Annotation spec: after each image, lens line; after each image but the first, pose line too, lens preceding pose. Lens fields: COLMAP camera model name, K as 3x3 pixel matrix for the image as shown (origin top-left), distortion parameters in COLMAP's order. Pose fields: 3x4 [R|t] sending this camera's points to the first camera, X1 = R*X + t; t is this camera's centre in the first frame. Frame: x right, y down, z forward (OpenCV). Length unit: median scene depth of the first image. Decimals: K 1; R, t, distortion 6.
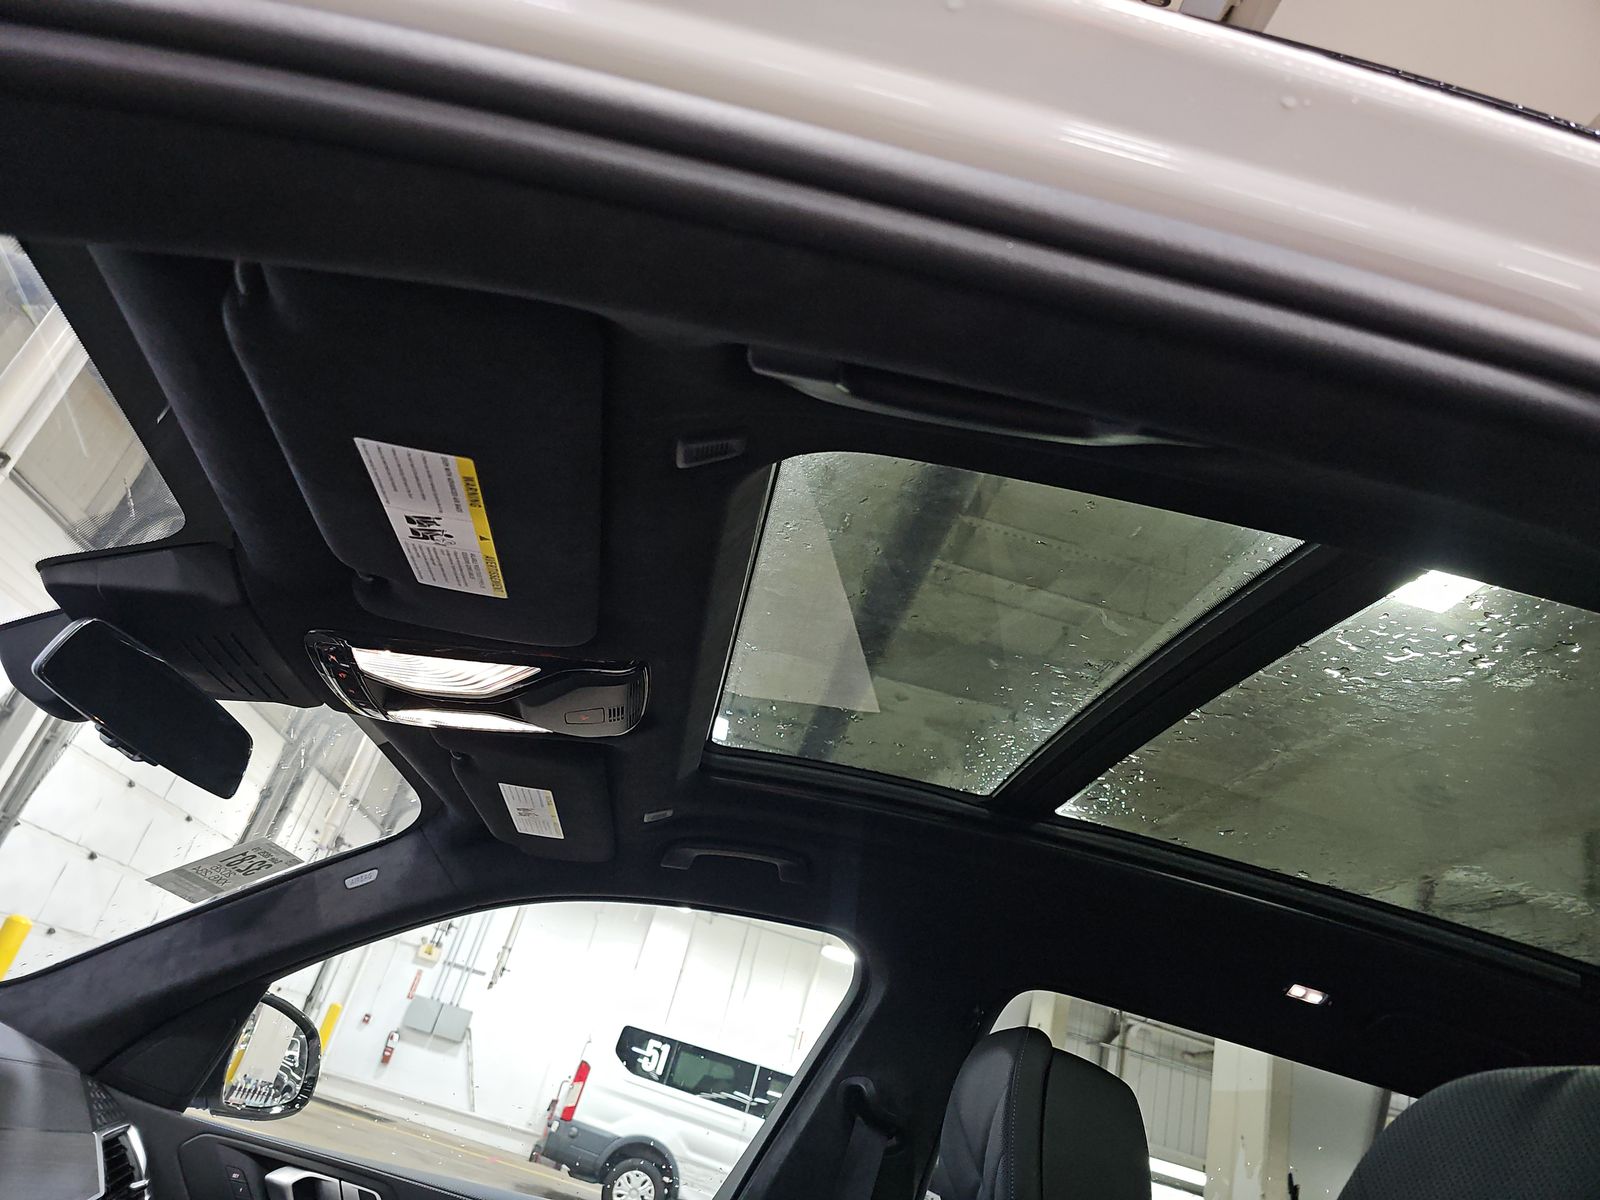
lens RADIAL K [[1054.3, 0, 783.0], [0, 1054.3, 596.4], [0, 0, 1]] dist [0.042952, -0.038007]
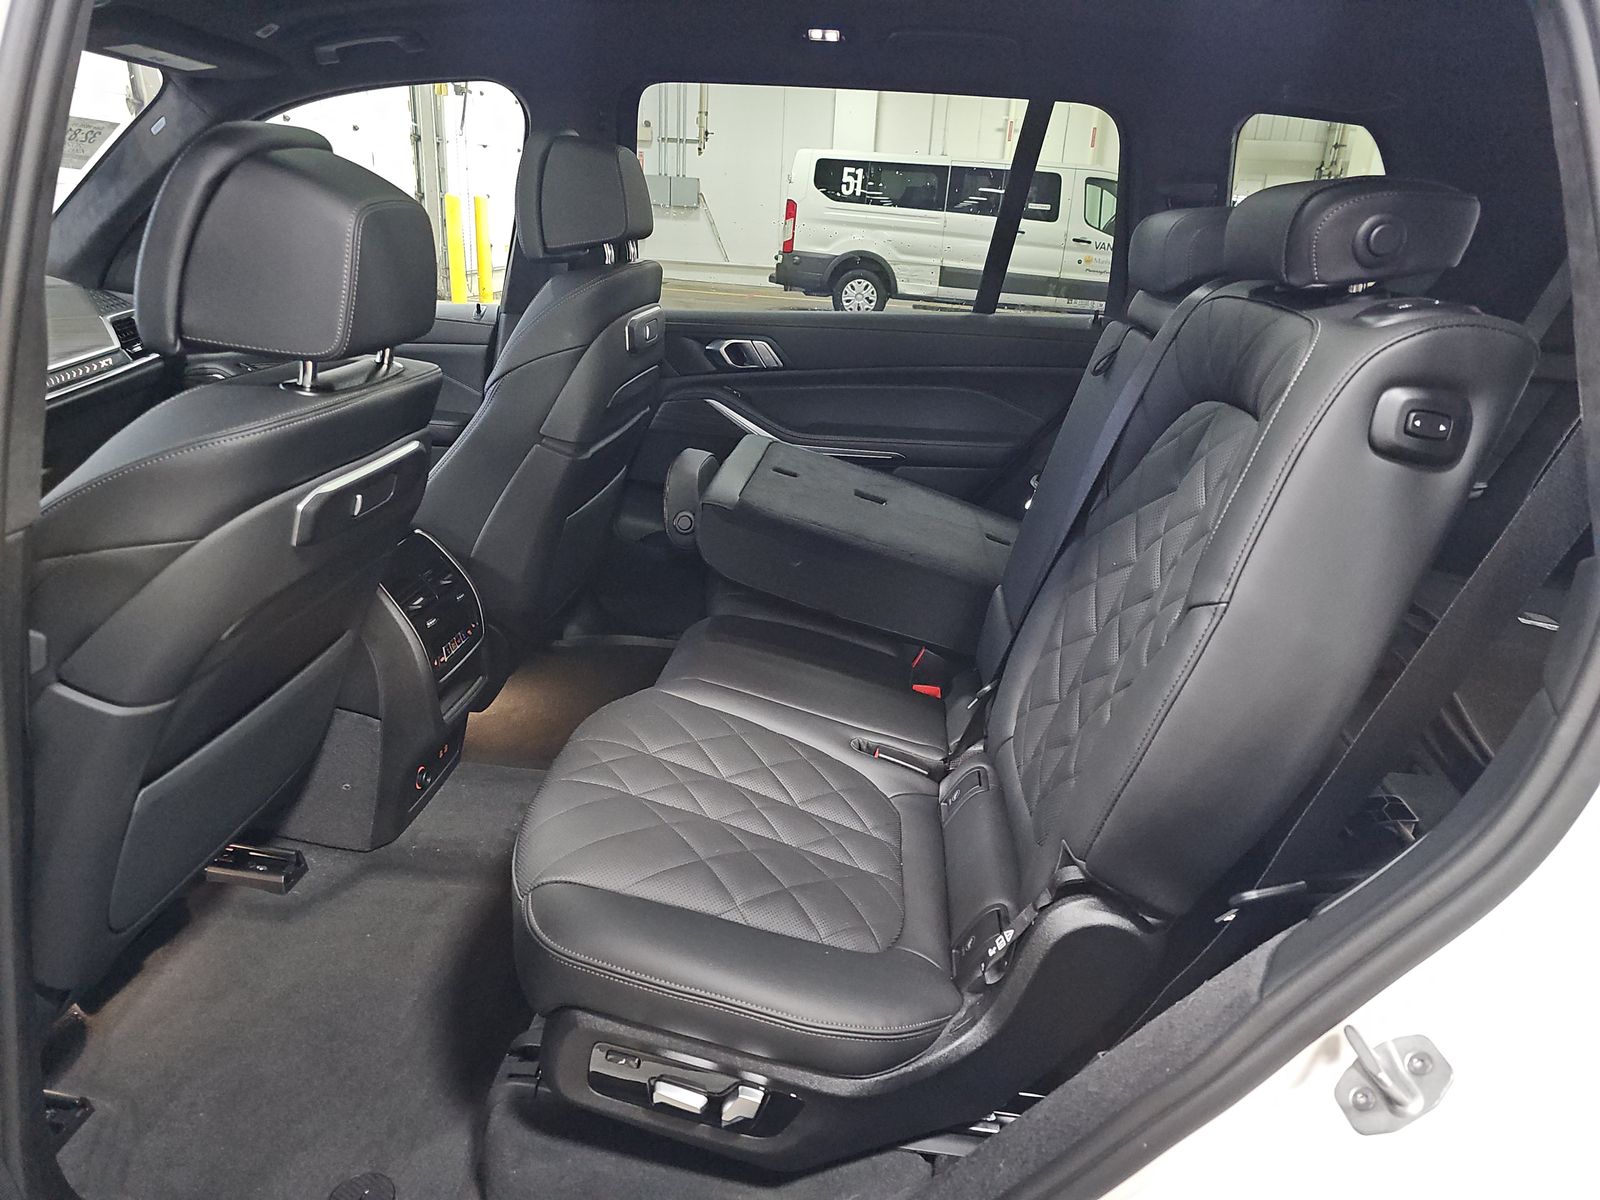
lens RADIAL K [[1054.3, 0, 809.0], [0, 1054.3, 593.5], [0, 0, 1]] dist [0.042952, -0.038007]
pose [[0.950560, -0.111542, -0.289817, 0.105726], [0.283389, 0.693217, 0.662677, 0.000852], [0.126990, -0.712045, 0.690554, -0.041079]]
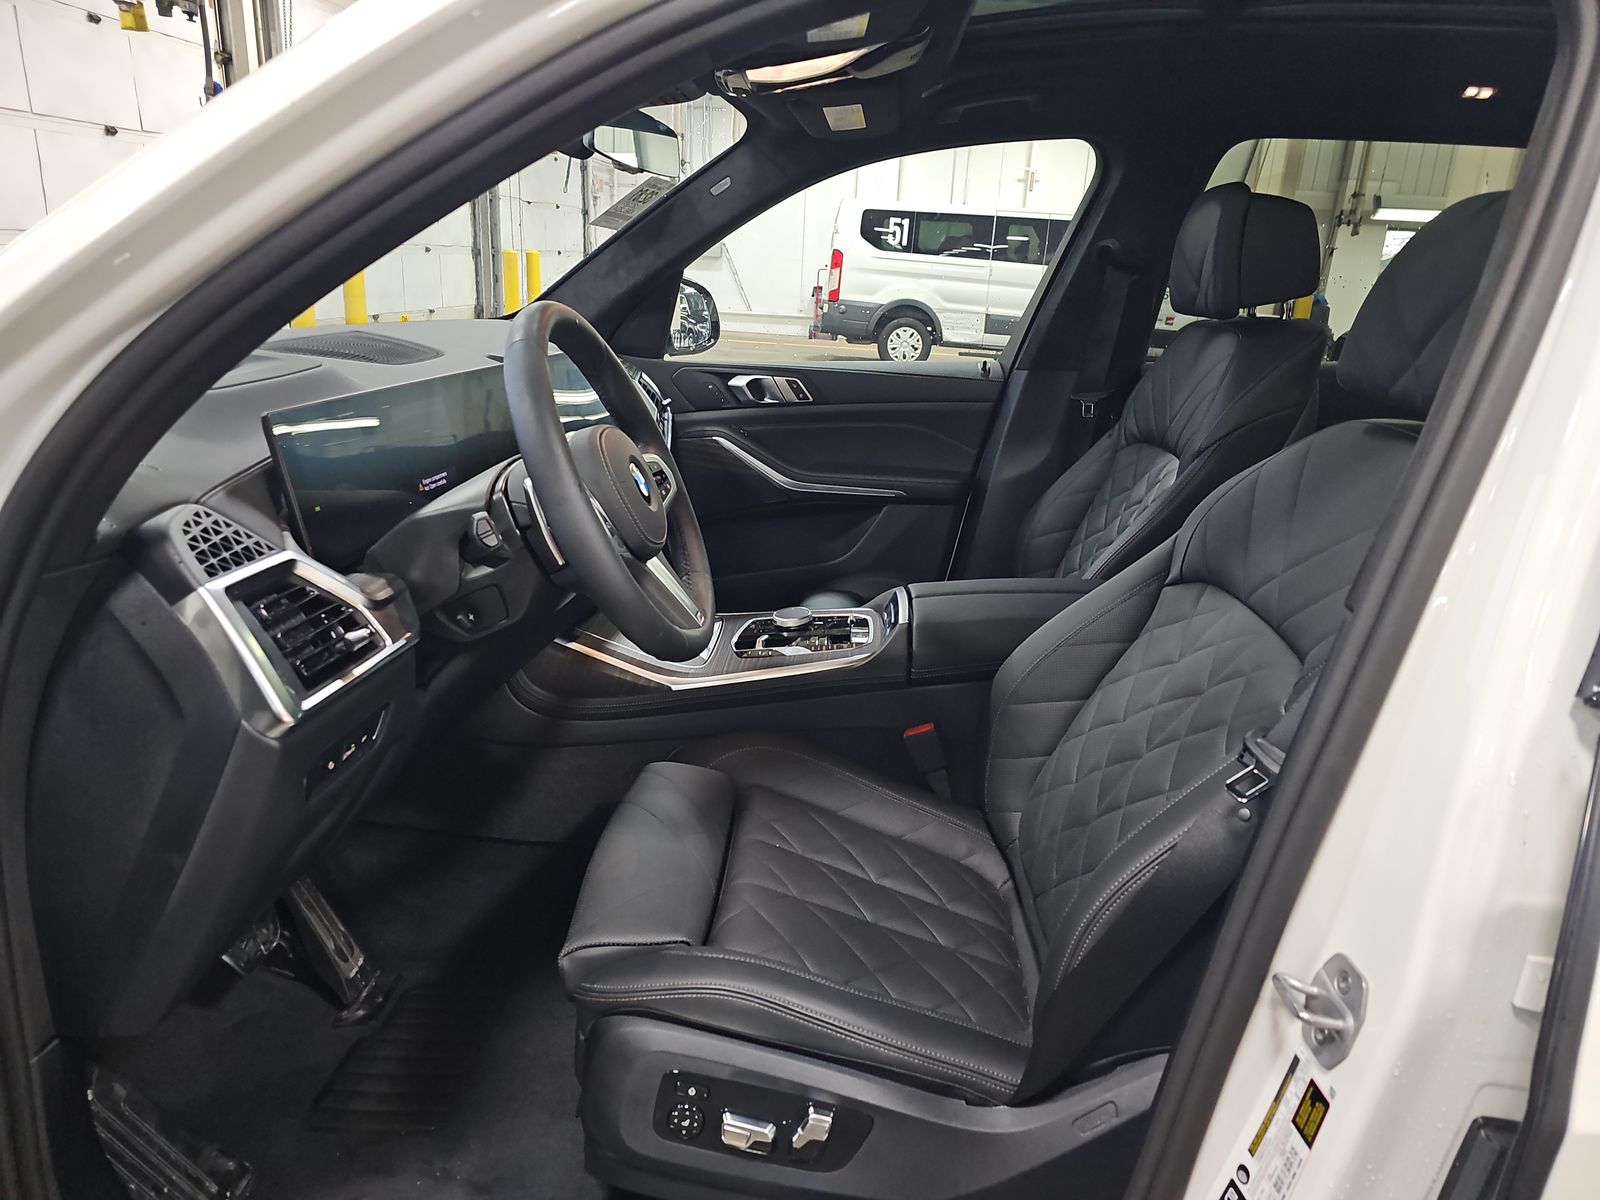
lens RADIAL K [[1054.3, 0, 804.3], [0, 1054.3, 614.5], [0, 0, 1]] dist [0.042952, -0.038007]
pose [[0.960326, -0.139003, -0.241770, -0.005621], [0.267731, 0.702202, 0.659722, -0.030996], [0.078068, -0.698277, 0.711558, -0.049162]]
